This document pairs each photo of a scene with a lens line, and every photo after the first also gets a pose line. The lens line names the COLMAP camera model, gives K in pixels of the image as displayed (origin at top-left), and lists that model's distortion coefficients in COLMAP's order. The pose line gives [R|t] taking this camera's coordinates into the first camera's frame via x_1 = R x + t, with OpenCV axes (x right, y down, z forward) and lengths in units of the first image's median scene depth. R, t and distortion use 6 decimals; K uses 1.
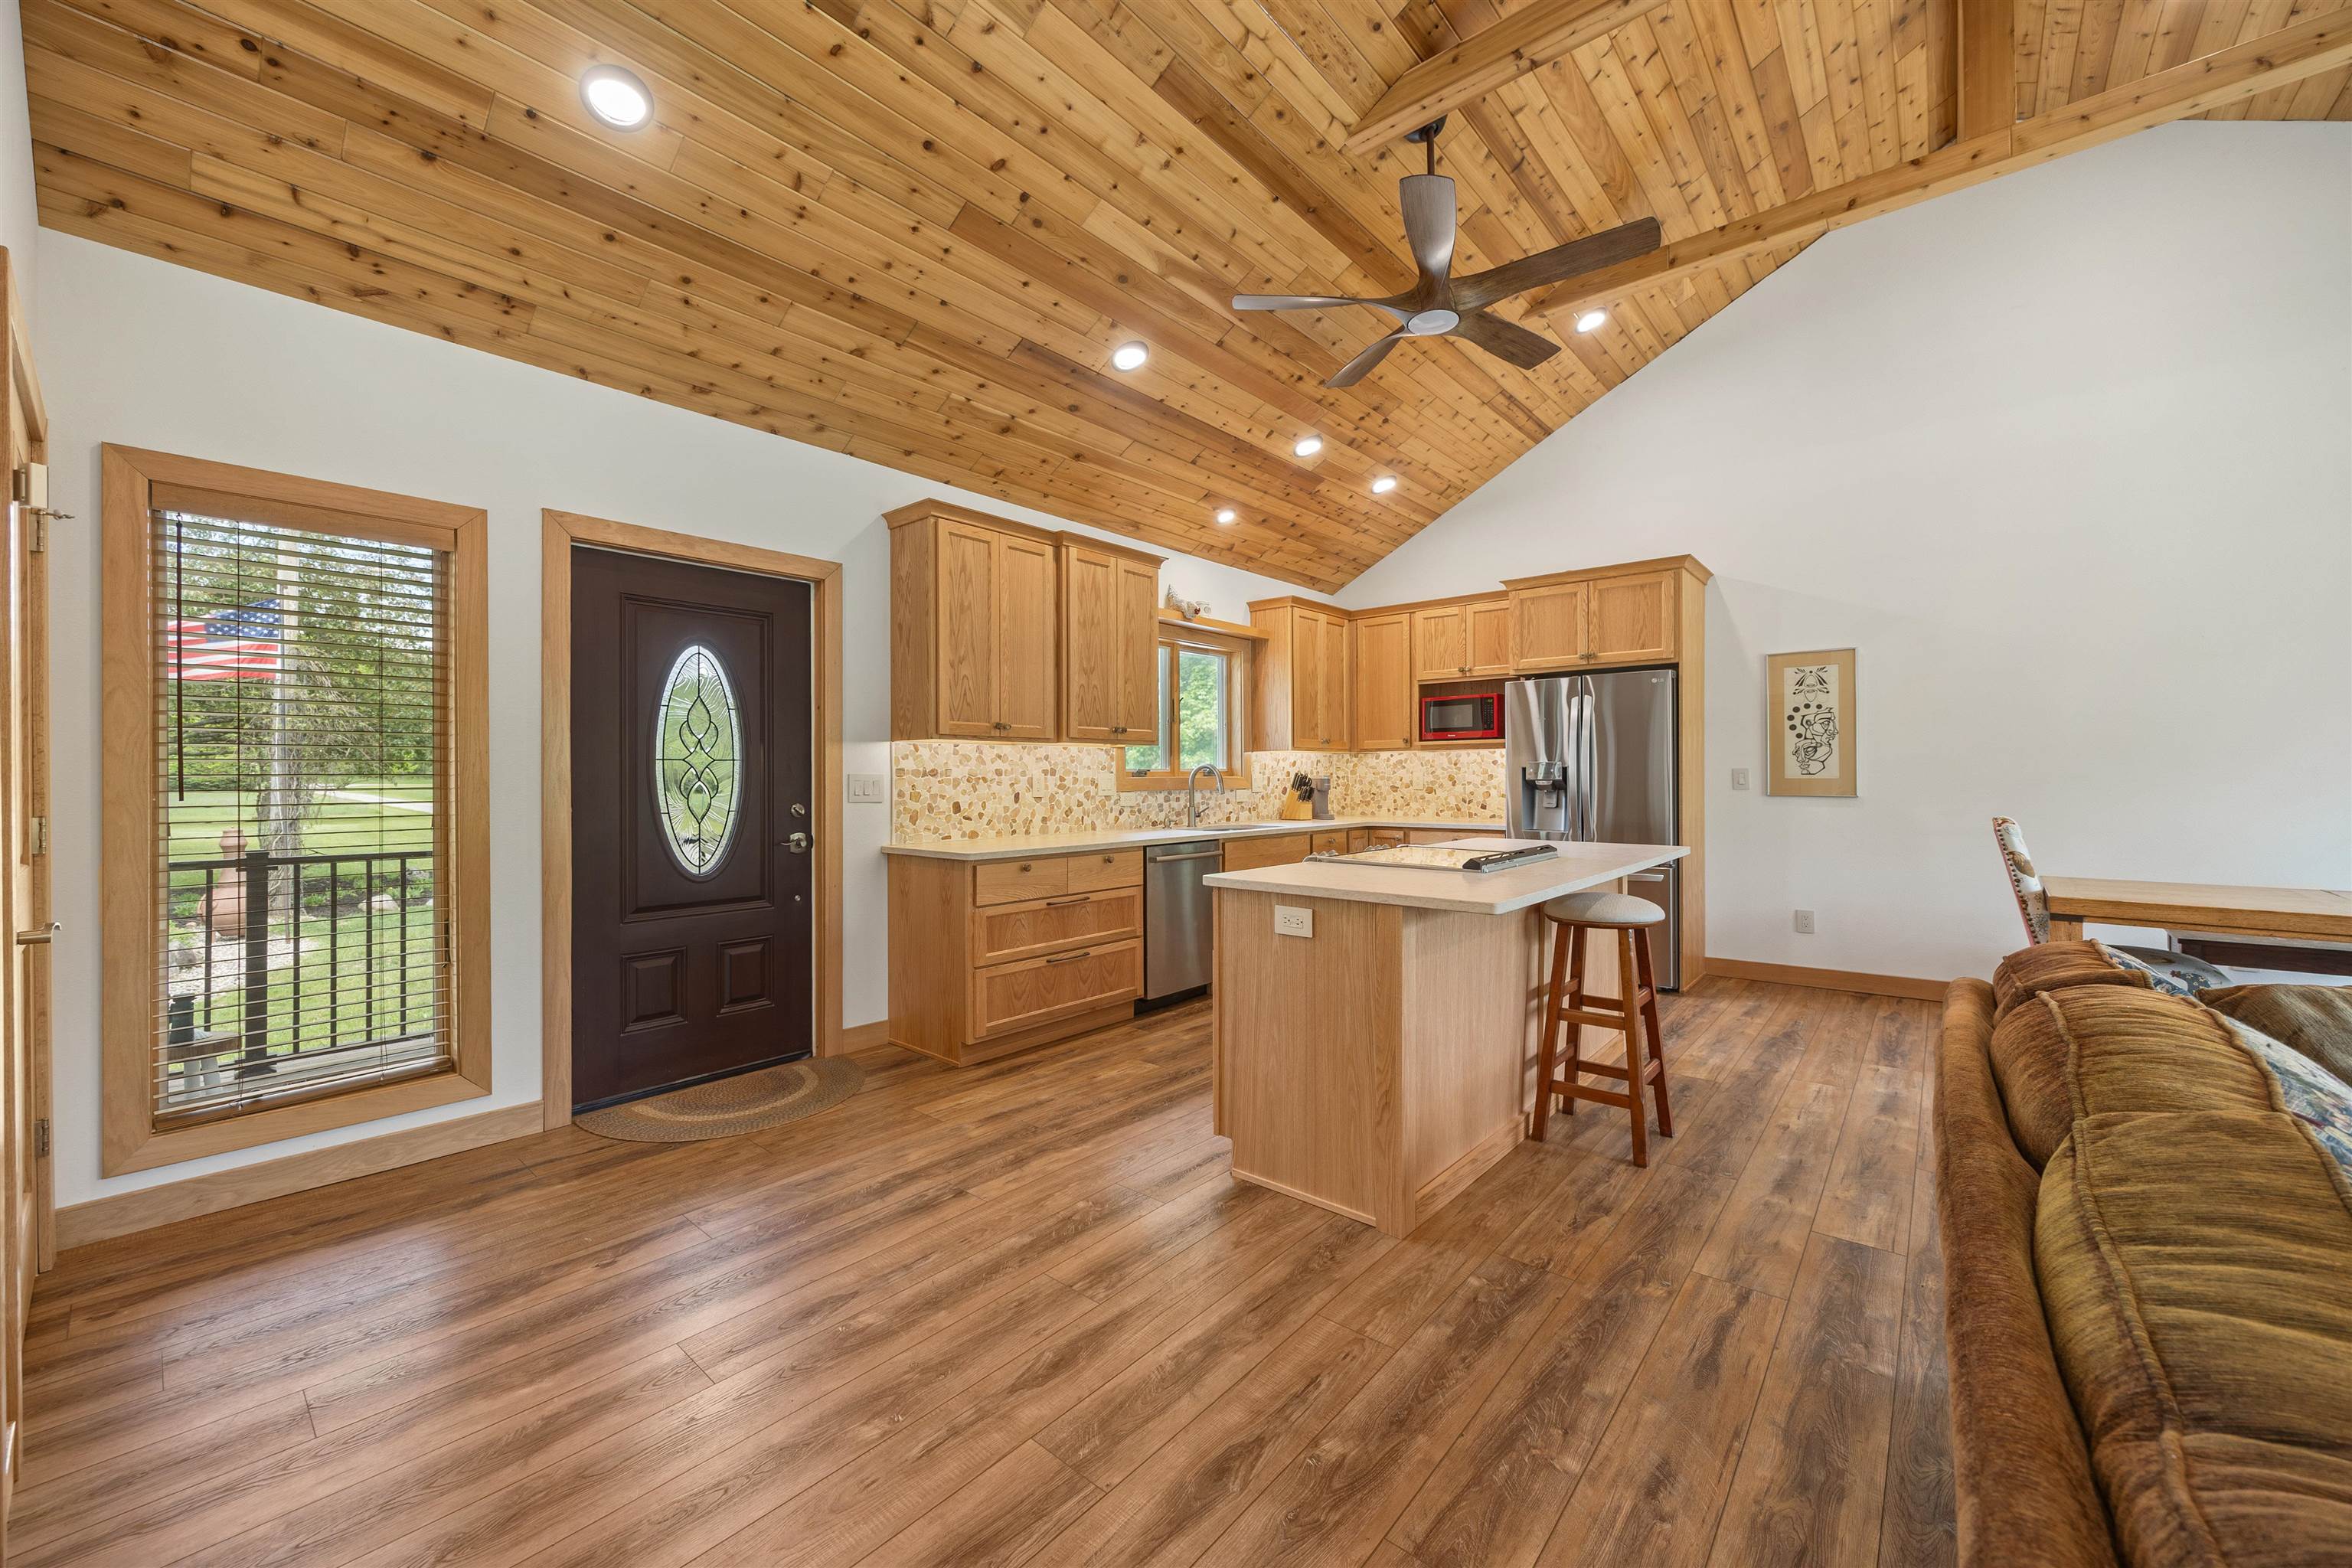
lens RADIAL K [[885.8, 0, 1151.0], [0, 885.8, 775.6], [0, 0, 1]] dist [-0.006693, -0.000580]
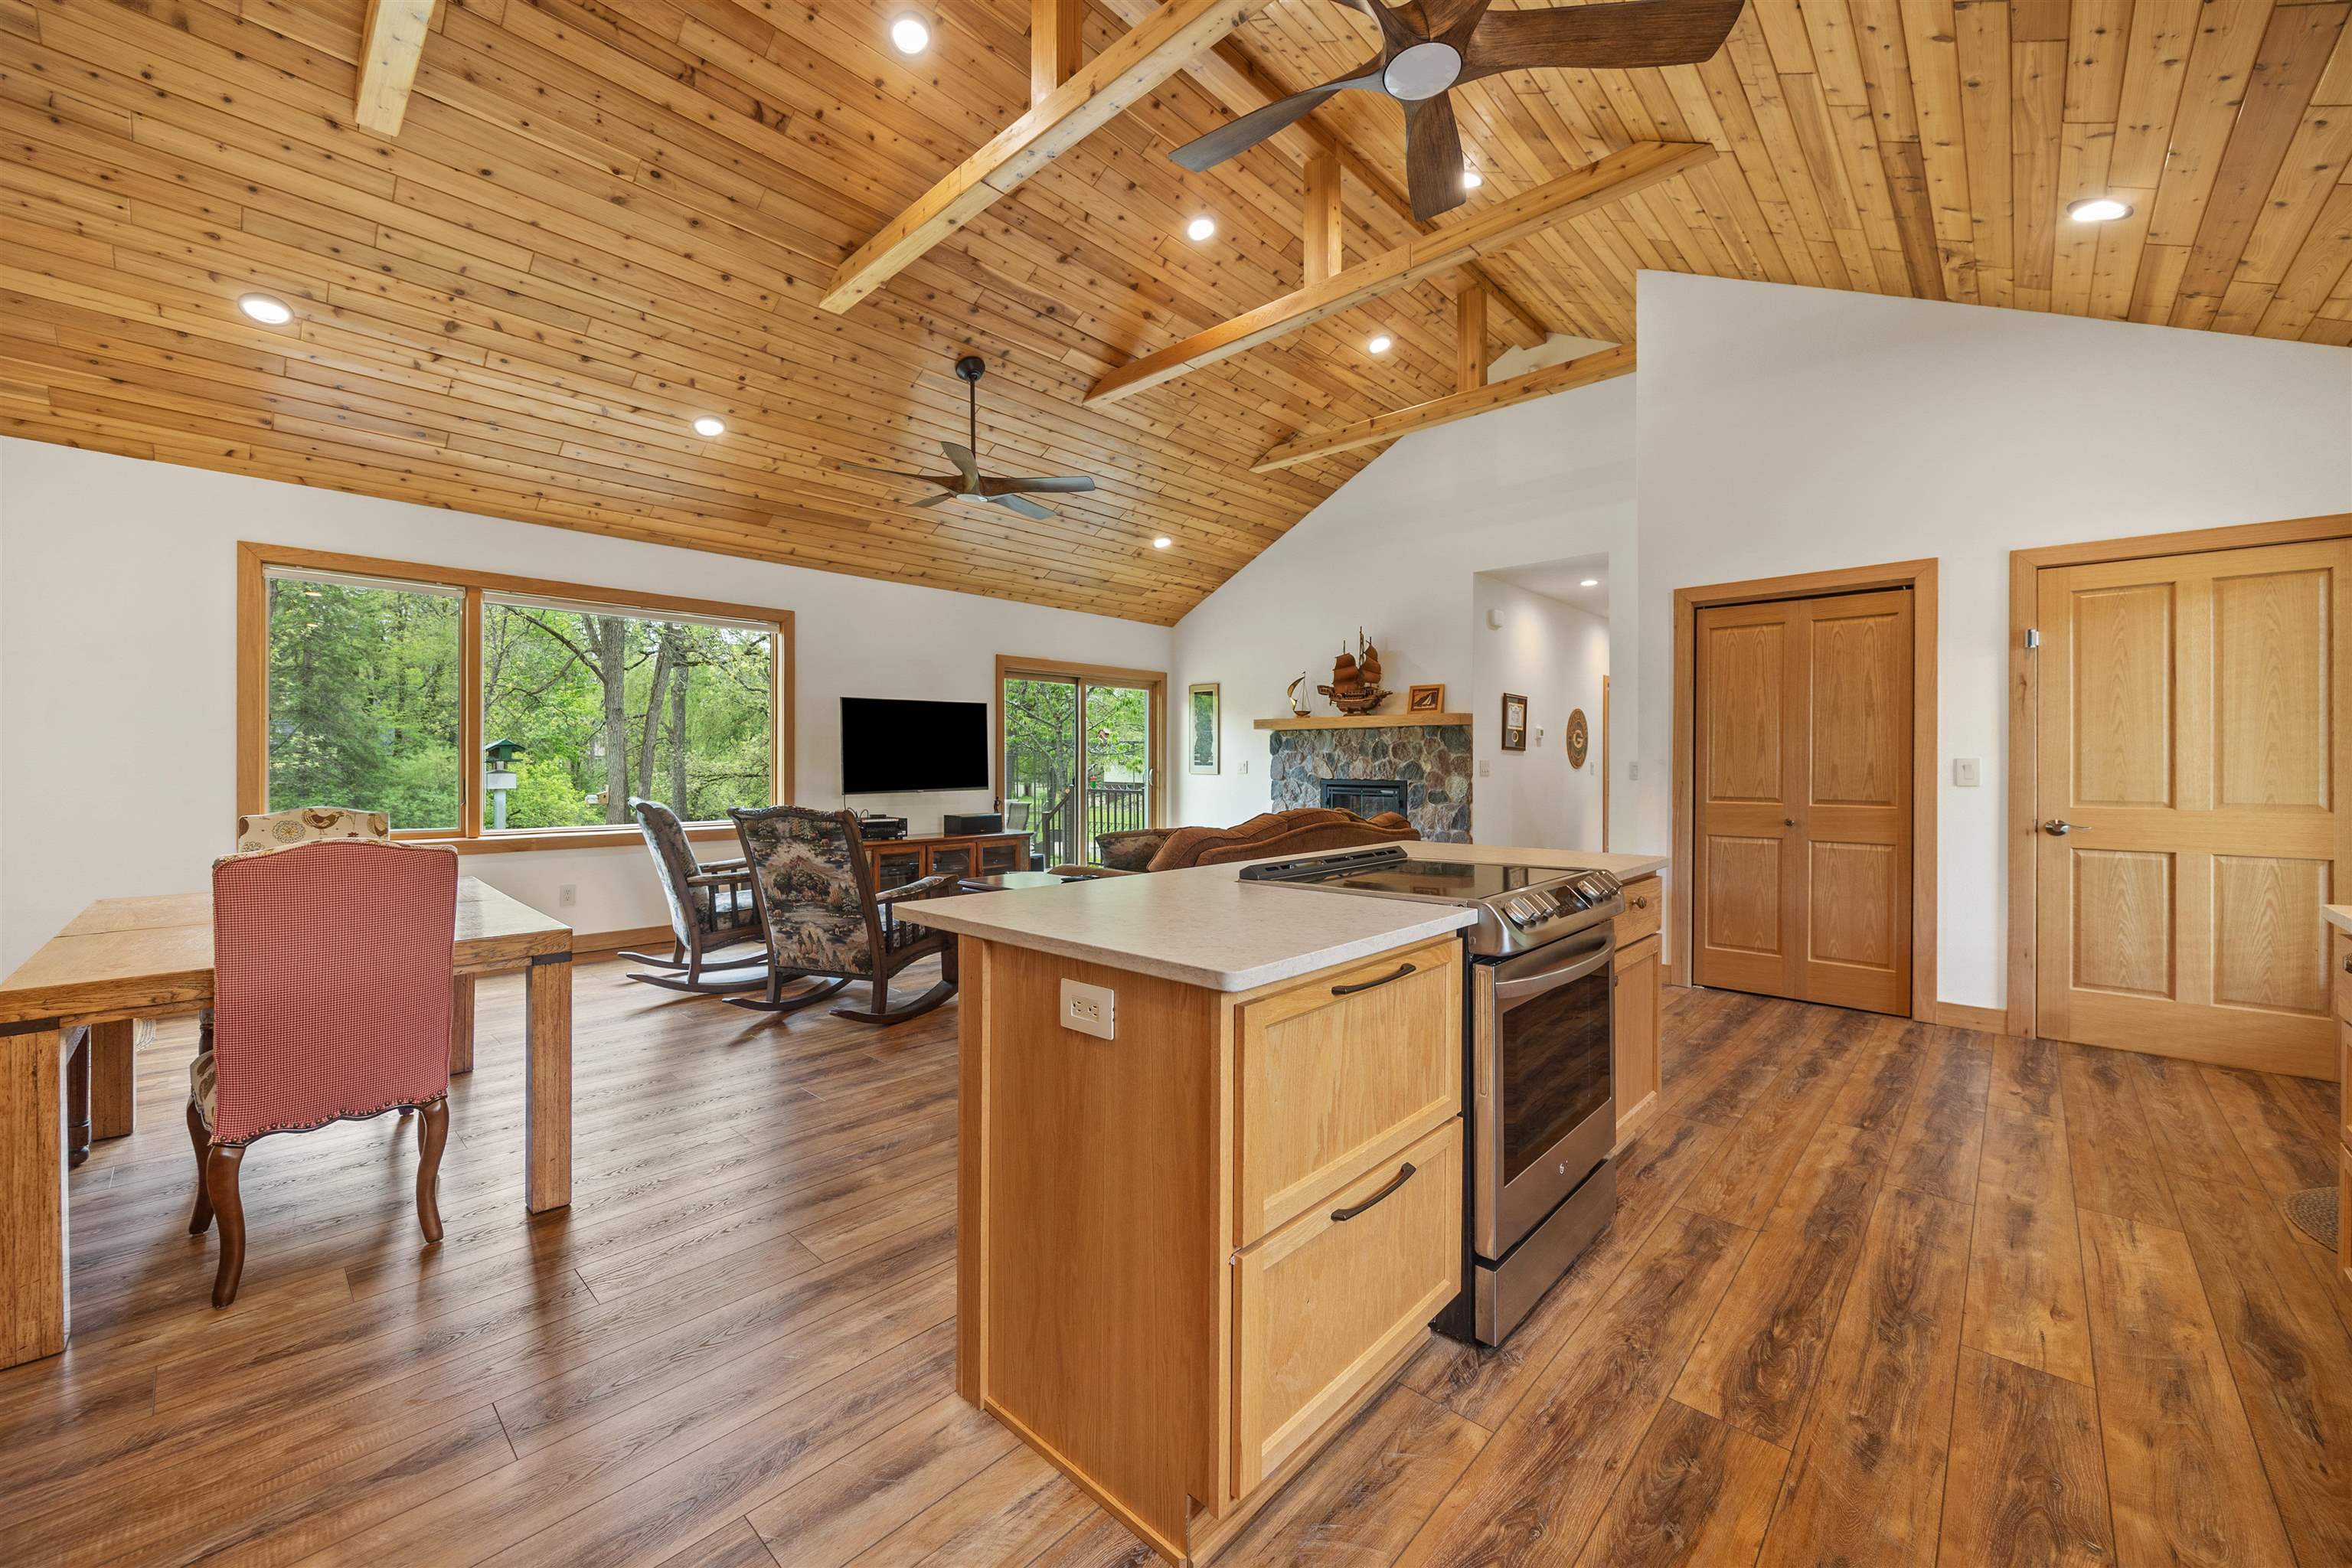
lens RADIAL K [[907.4, 0, 1138.1], [0, 907.4, 771.2], [0, 0, 1]] dist [-0.008884, -0.000627]
pose [[-0.999020, 0.000931, 0.044247, 0.368332], [0.001253, 0.999973, 0.007258, 0.004192], [-0.044239, 0.007306, -0.998994, 1.226638]]
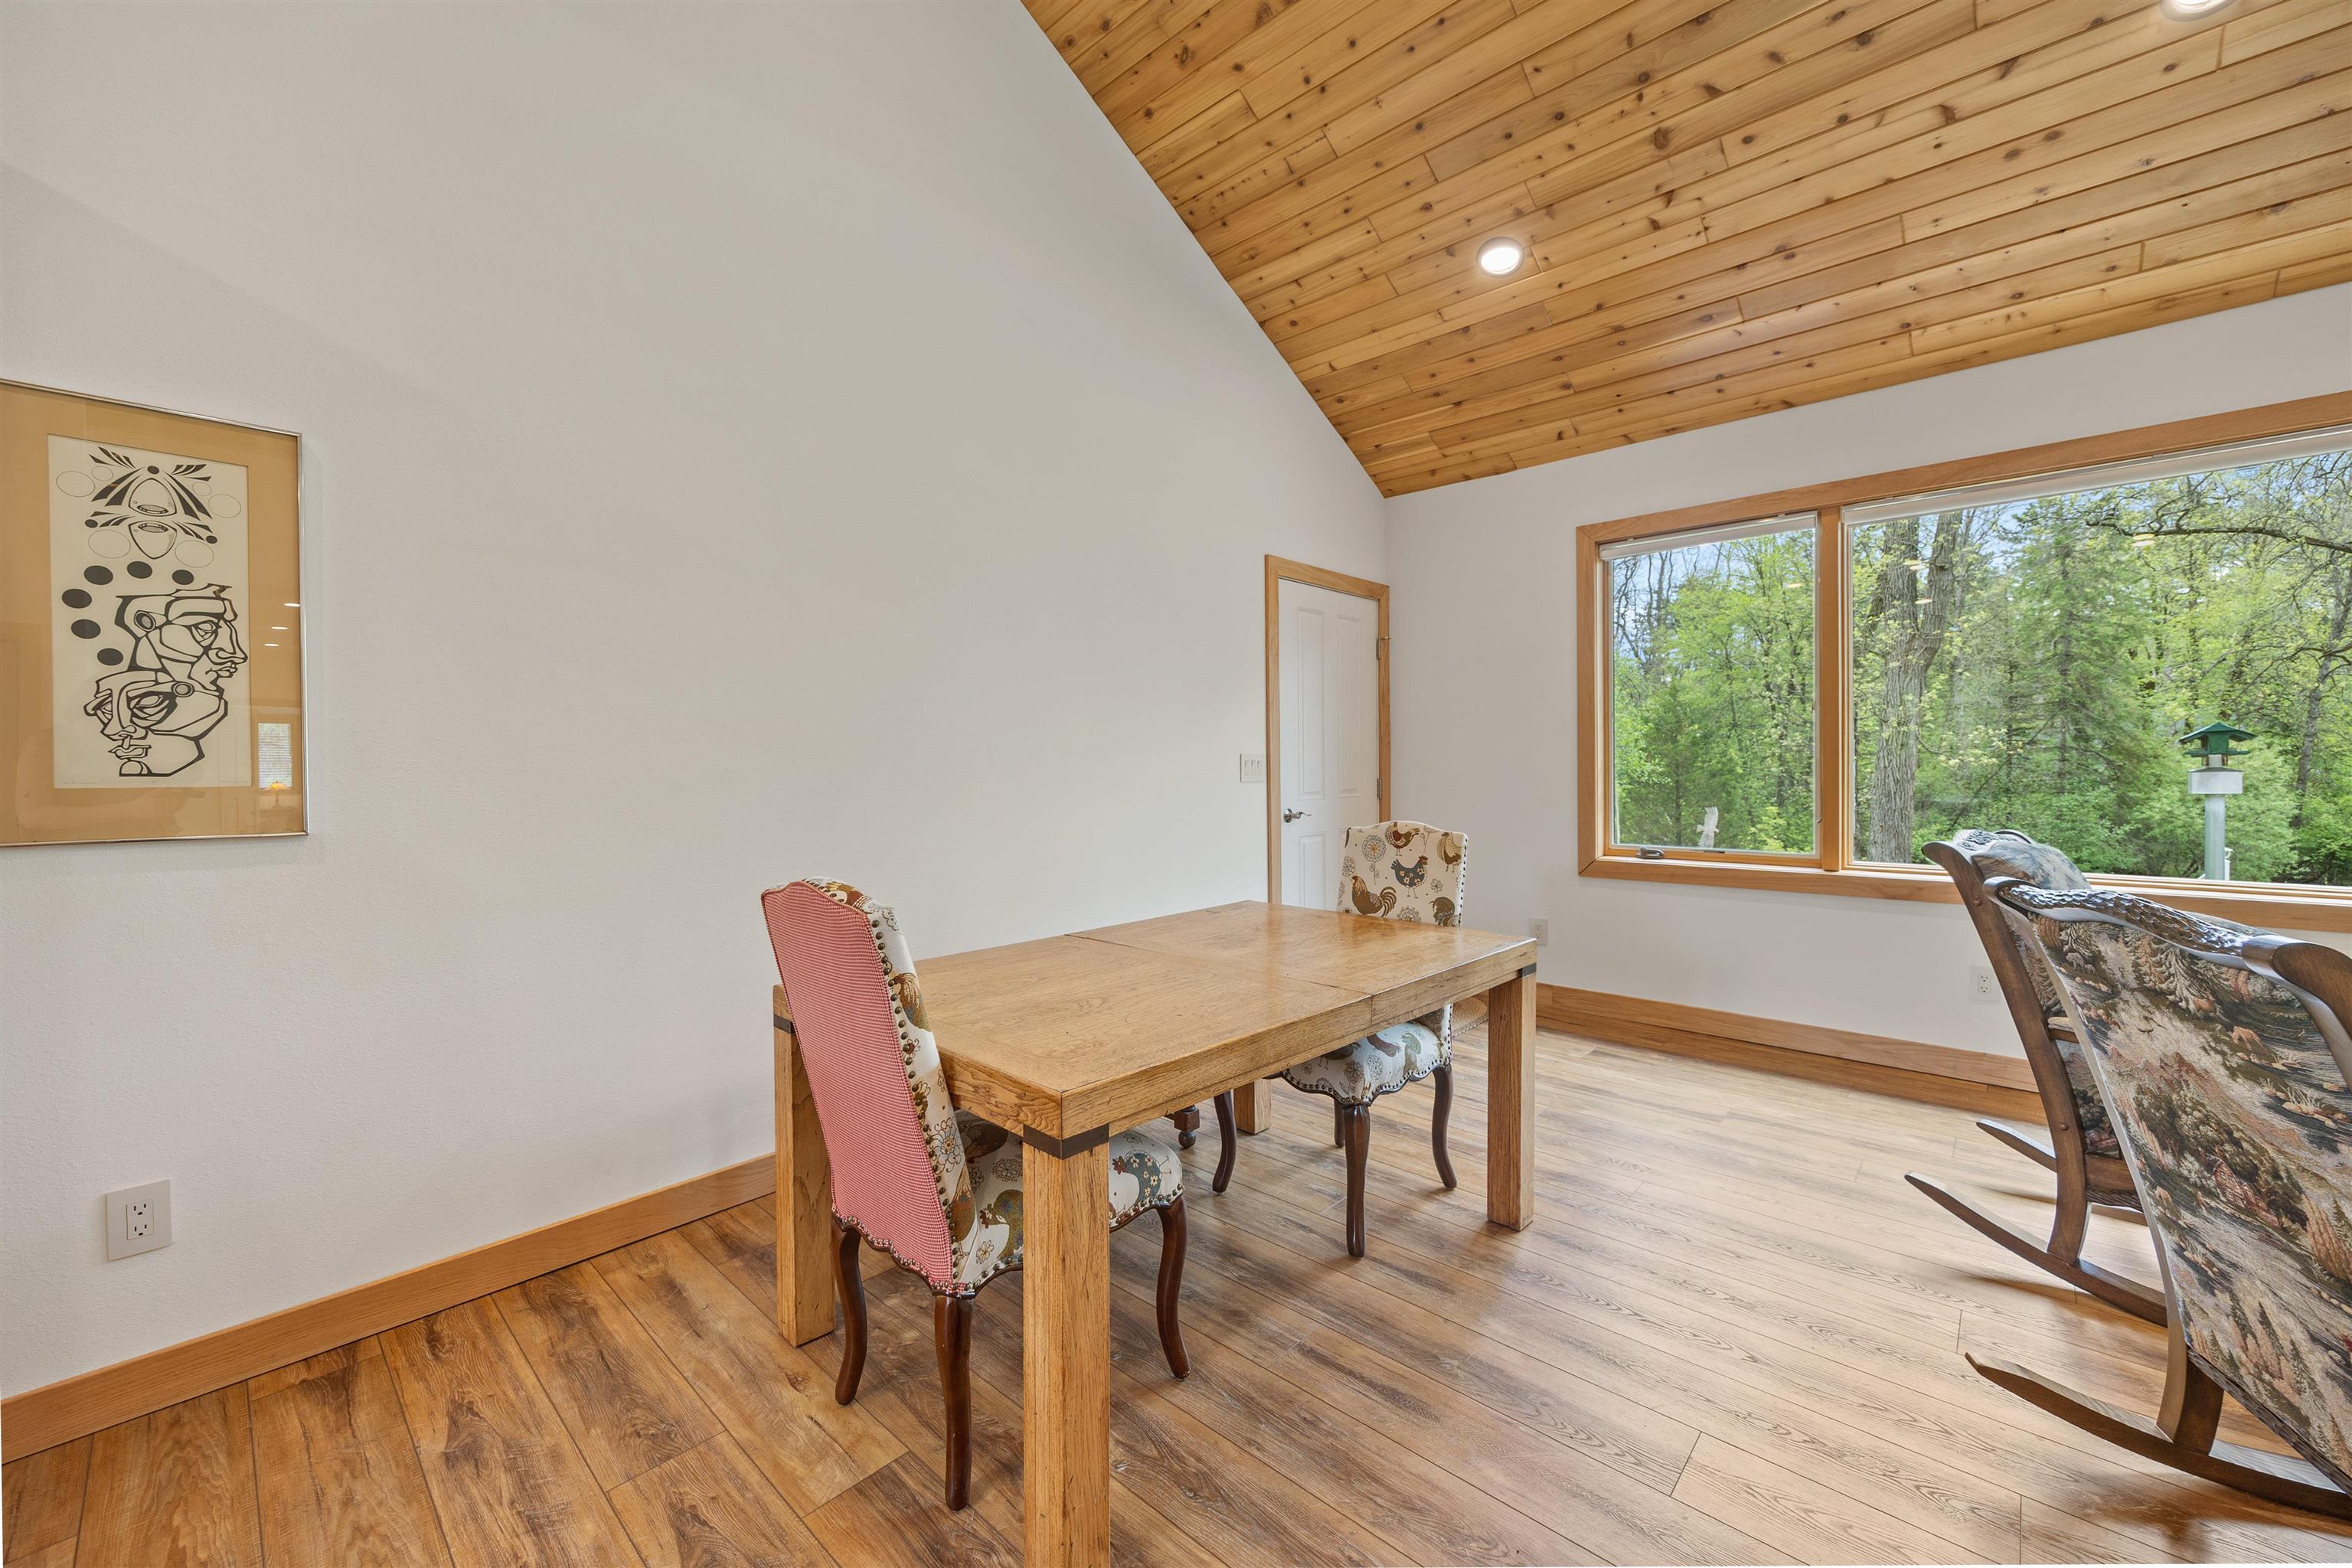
lens RADIAL K [[907.4, 0, 1174.8], [0, 907.4, 768.9], [0, 0, 1]] dist [-0.008884, -0.000627]
pose [[0.030068, 0.001587, 0.999547, 0.464785], [0.011054, 0.999937, -0.001920, 0.000601], [-0.999487, 0.011107, 0.030048, 0.666587]]
